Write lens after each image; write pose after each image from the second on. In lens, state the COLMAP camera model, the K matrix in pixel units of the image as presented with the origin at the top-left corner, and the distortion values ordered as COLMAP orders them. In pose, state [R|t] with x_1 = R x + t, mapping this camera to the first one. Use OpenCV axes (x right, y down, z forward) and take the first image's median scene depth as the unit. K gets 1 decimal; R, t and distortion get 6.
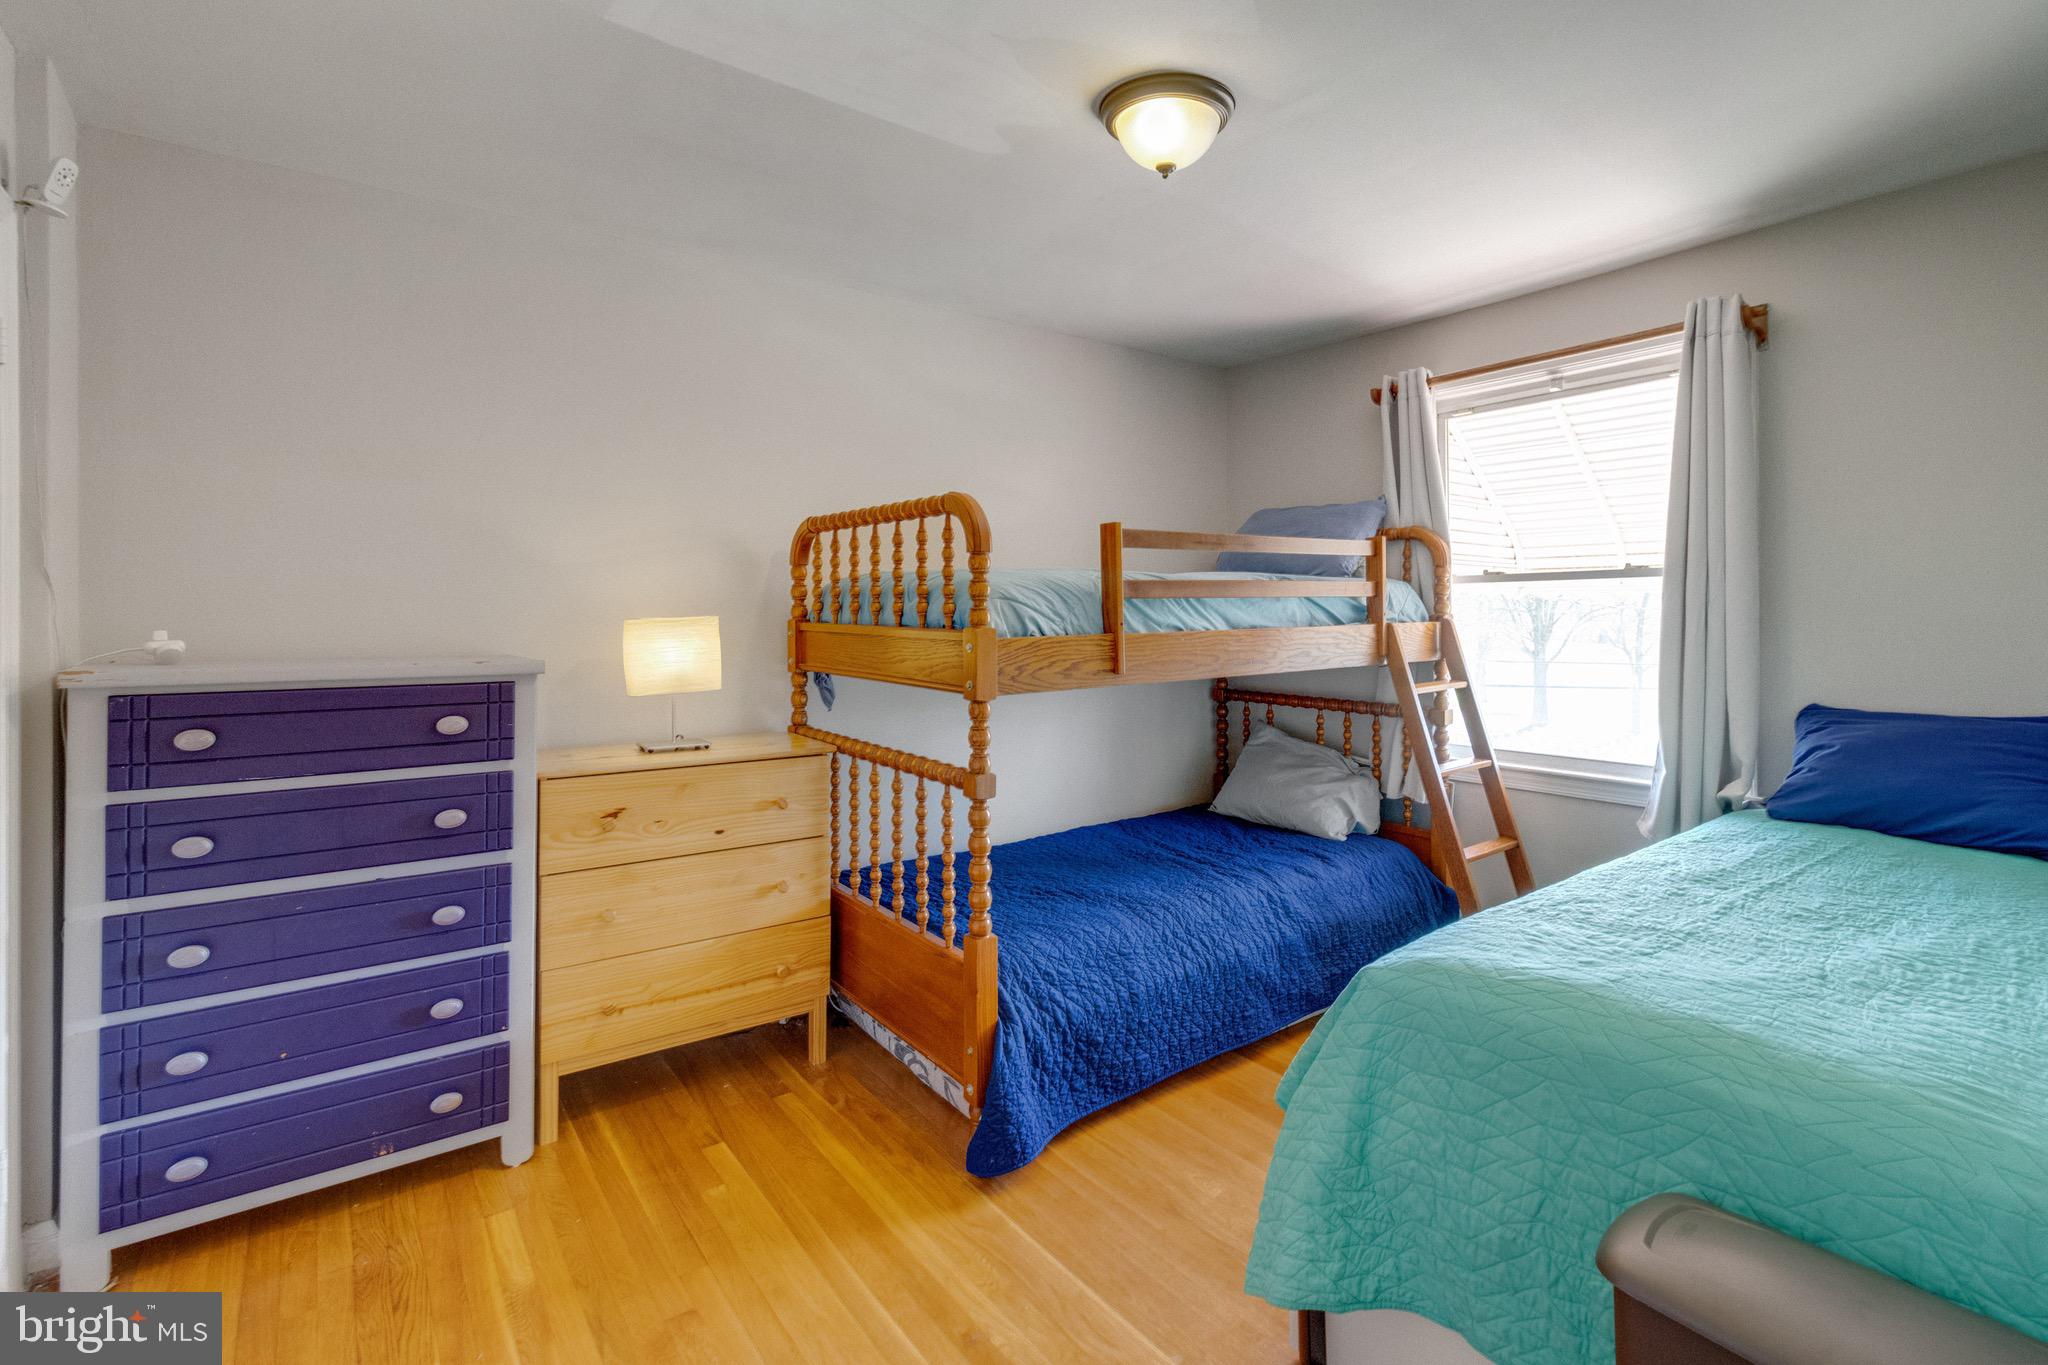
lens RADIAL K [[941.8, 0, 1021.6], [0, 941.8, 599.2], [0, 0, 1]] dist [0.004705, -0.001151]
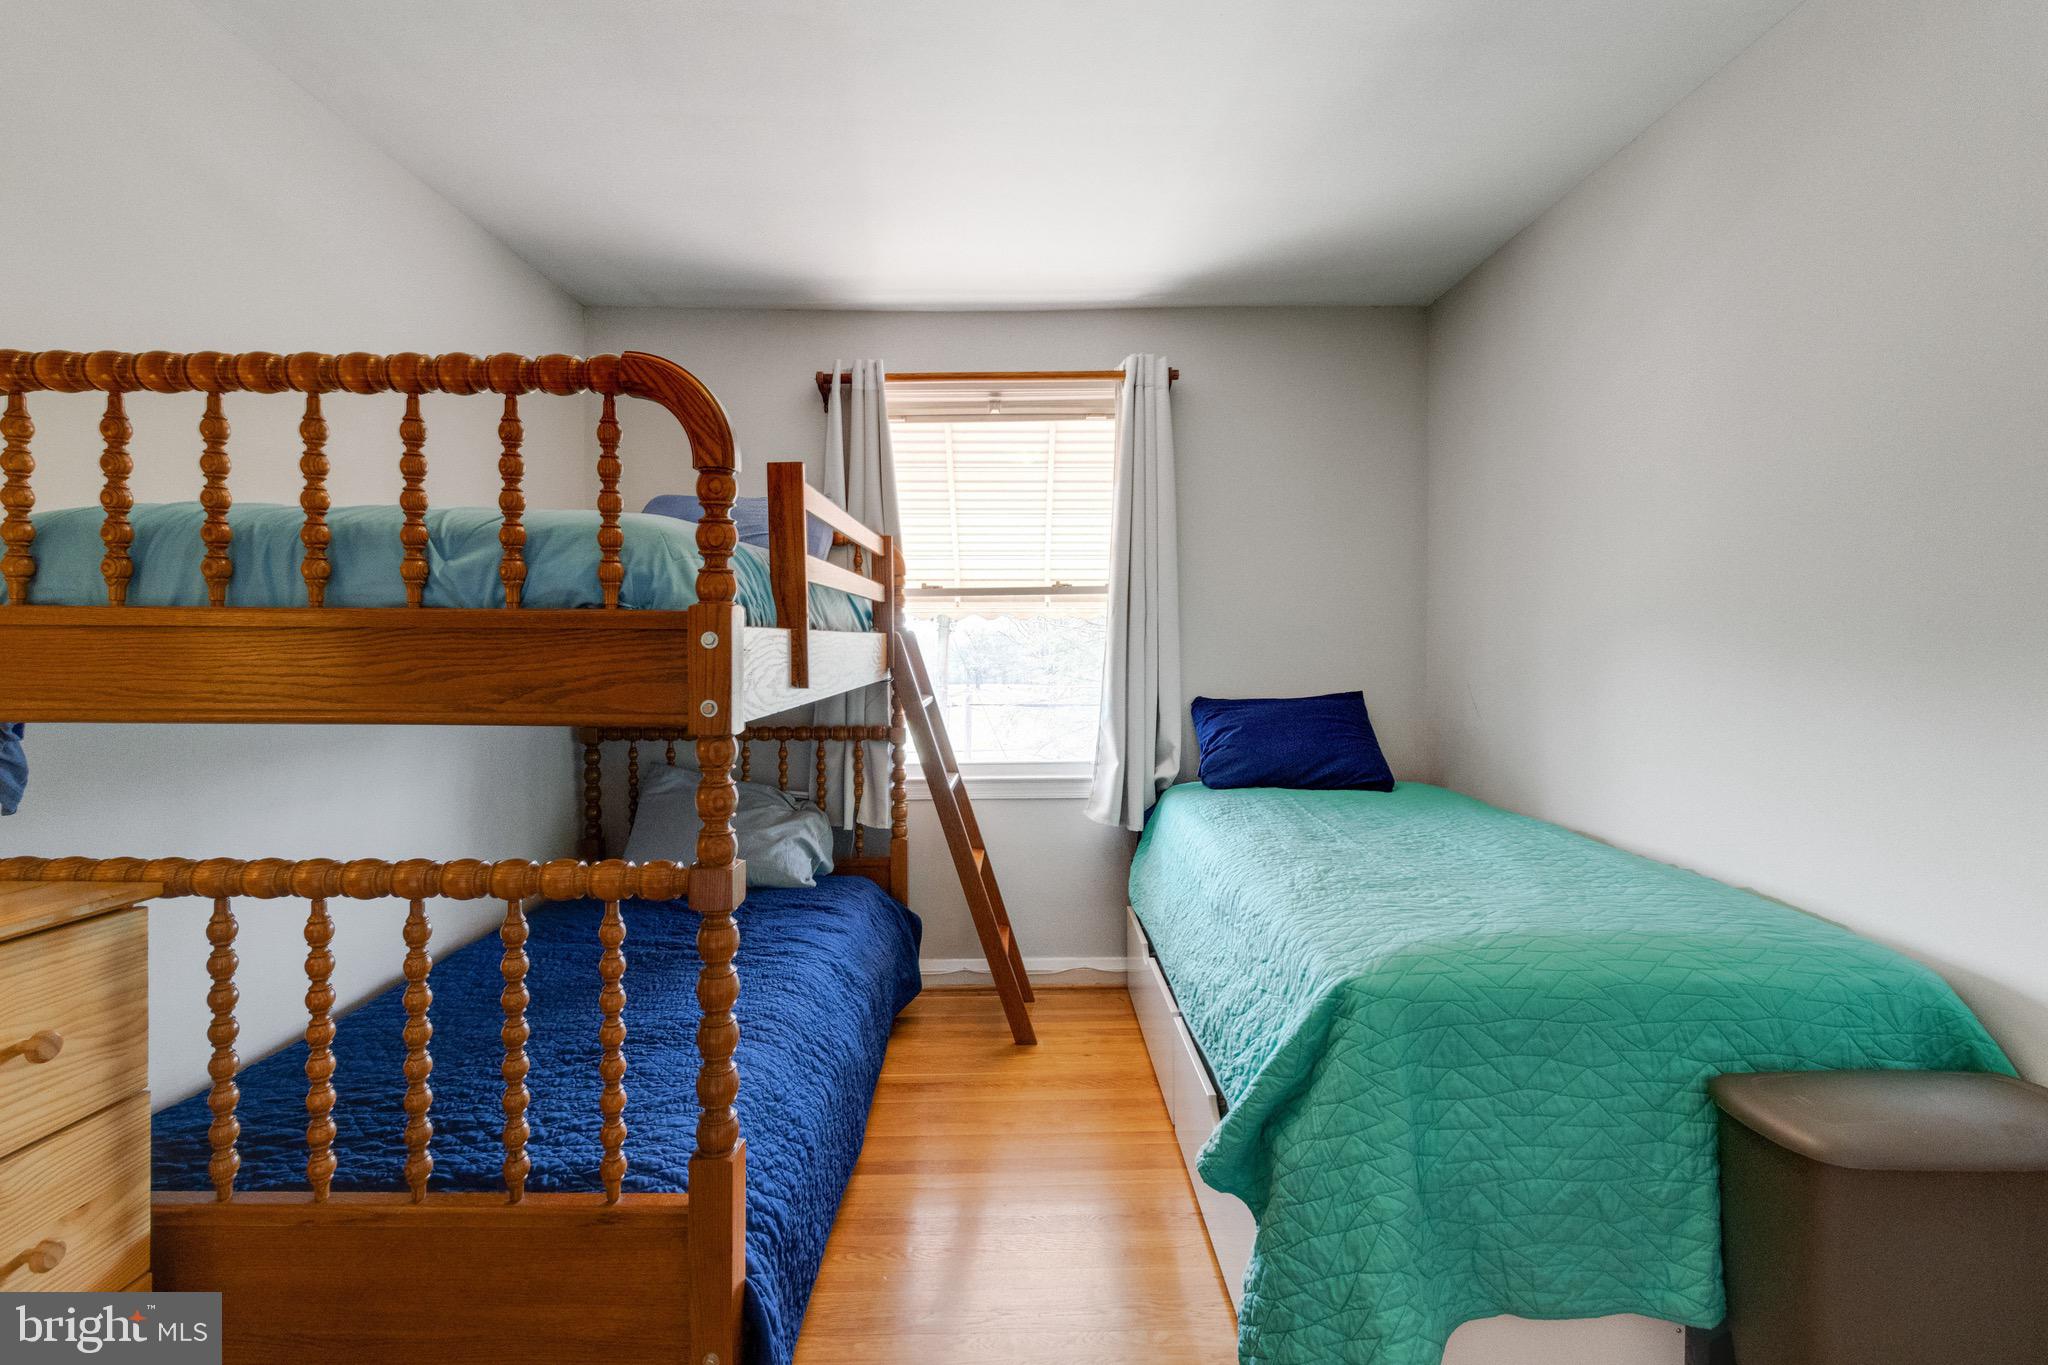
lens RADIAL K [[941.8, 0, 1022.3], [0, 941.8, 666.9], [0, 0, 1]] dist [0.004705, -0.001151]
pose [[0.593275, -0.006927, 0.804970, -0.266511], [-0.008208, 0.999859, 0.014653, 0.045224], [-0.804958, -0.015301, 0.593134, 0.372172]]
